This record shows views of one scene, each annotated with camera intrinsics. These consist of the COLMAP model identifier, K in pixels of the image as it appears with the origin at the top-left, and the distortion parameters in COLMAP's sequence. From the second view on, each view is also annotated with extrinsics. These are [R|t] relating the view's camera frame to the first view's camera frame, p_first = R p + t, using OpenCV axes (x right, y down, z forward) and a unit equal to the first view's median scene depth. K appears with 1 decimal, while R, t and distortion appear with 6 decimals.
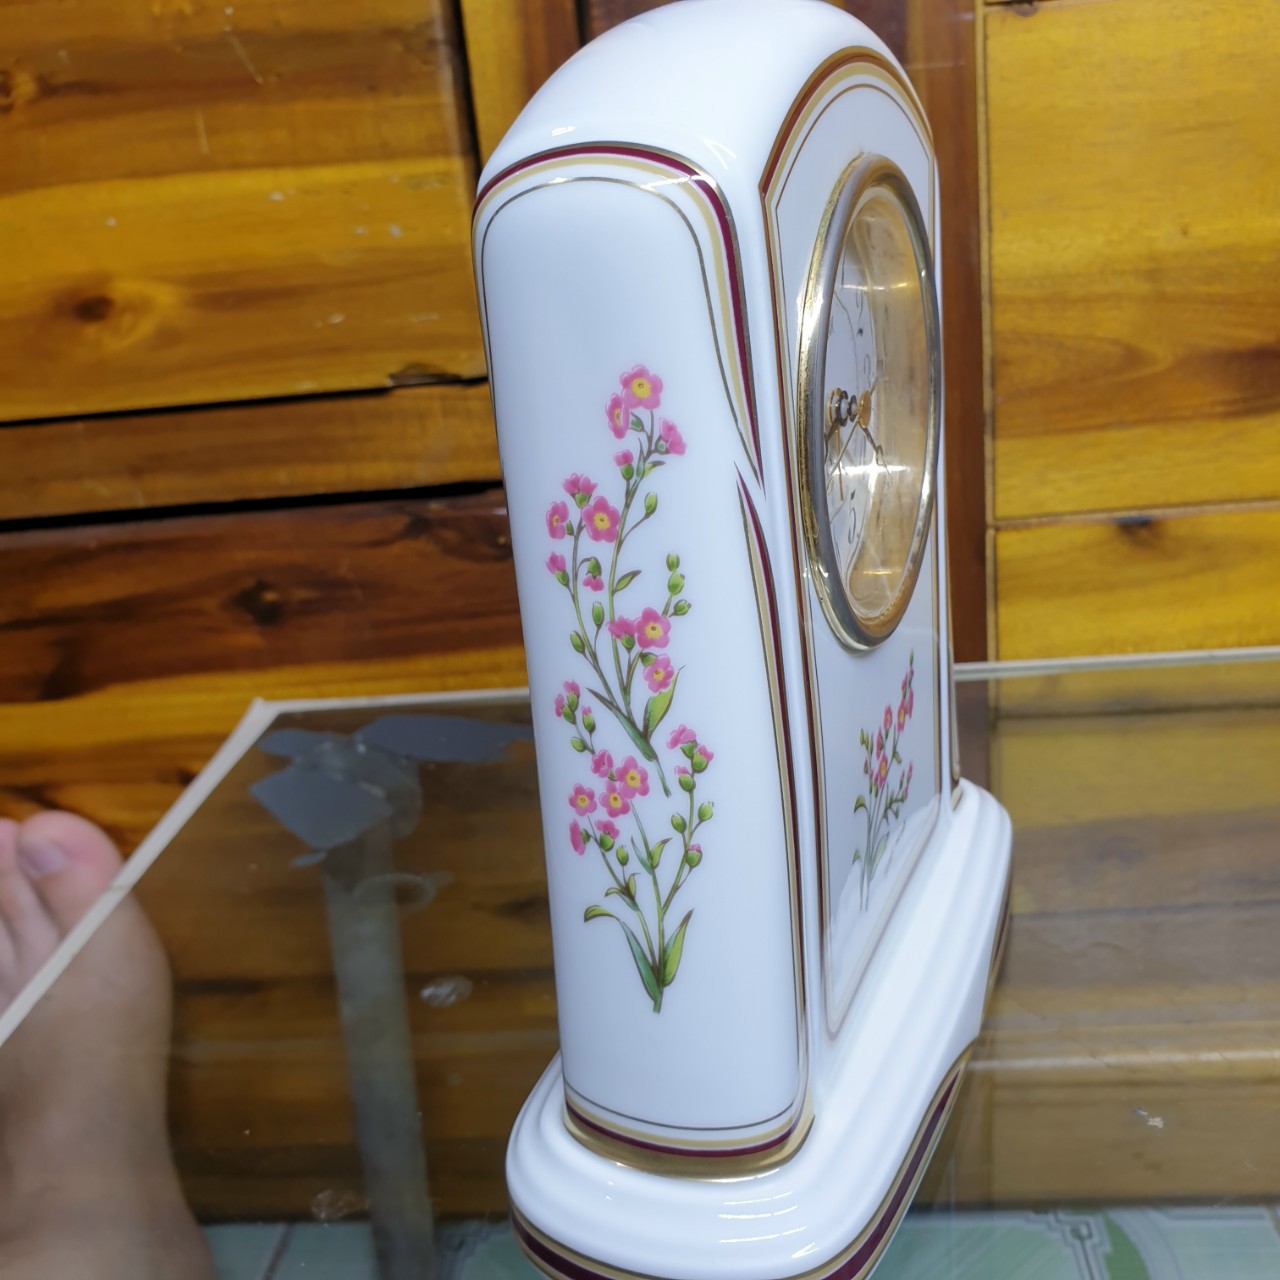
lens RADIAL K [[1387.5, 0, 641.9], [0, 1387.5, 638.6], [0, 0, 1]] dist [-0.017647, -0.020572]
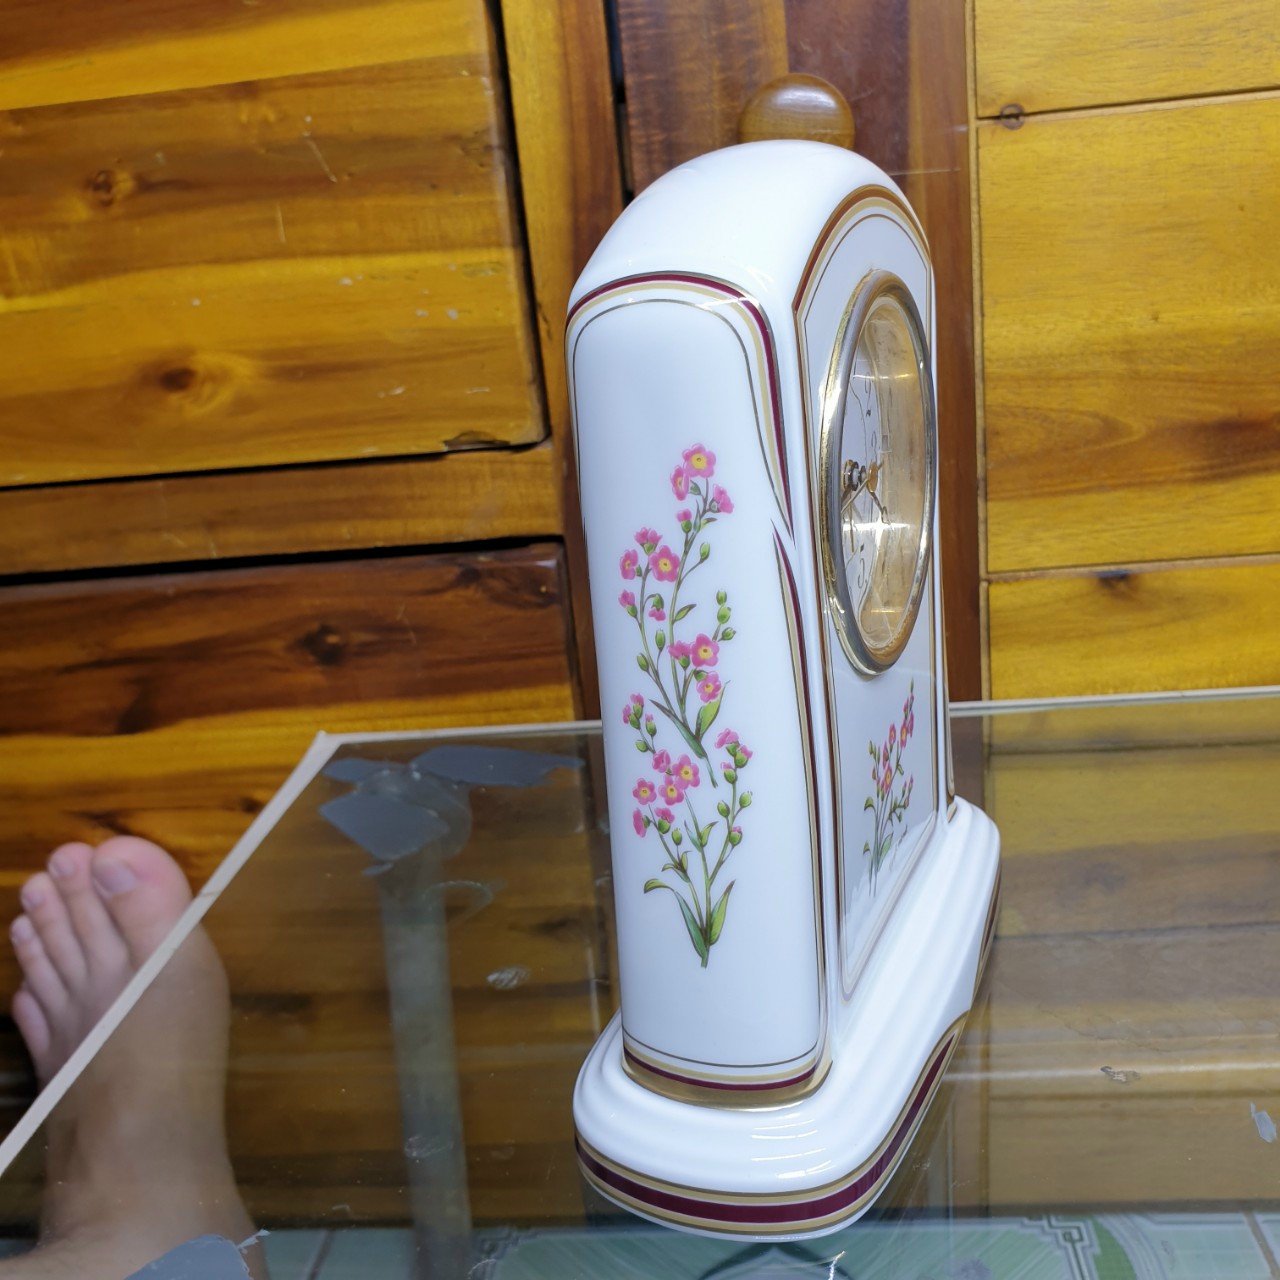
lens RADIAL K [[1369.2, 0, 655.2], [0, 1369.2, 640.1], [0, 0, 1]] dist [0.041356, -0.178908]
pose [[0.999969, 0.005550, 0.005530, -0.018808], [-0.005324, 0.999185, -0.040009, 0.014050], [-0.005748, 0.039979, 0.999184, -0.102589]]
